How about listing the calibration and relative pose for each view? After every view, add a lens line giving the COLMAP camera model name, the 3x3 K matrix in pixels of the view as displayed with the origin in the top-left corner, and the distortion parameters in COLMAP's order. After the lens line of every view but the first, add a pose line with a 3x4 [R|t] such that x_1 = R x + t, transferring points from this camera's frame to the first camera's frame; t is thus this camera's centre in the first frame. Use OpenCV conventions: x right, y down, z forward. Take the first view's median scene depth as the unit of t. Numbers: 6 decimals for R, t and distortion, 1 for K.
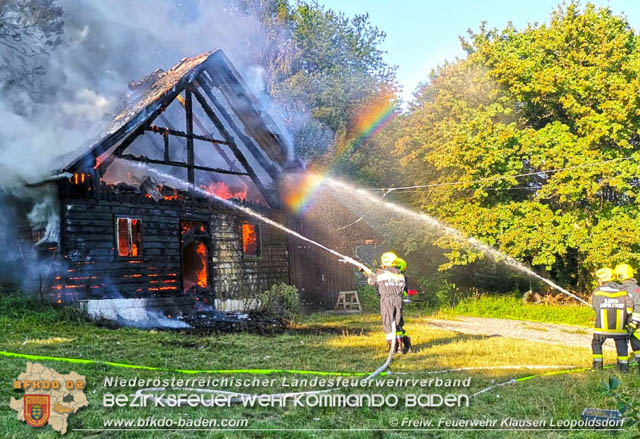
lens RADIAL K [[780.7, 0, 320.0], [0, 780.7, 219.5], [0, 0, 1]] dist [0.116269, 0.000600]
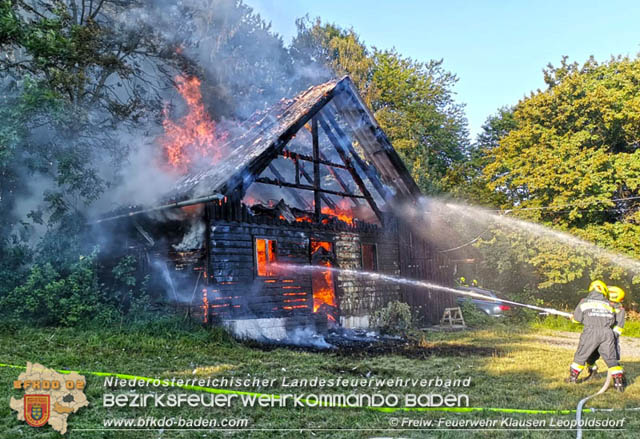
lens RADIAL K [[631.6, 0, 319.7], [0, 631.6, 227.1], [0, 0, 1]] dist [0.073199, -0.005470]
pose [[0.998320, -0.003096, -0.057850, -0.090071], [0.001978, 0.999810, -0.019380, -0.000943], [0.057899, 0.019233, 0.998137, 0.126415]]
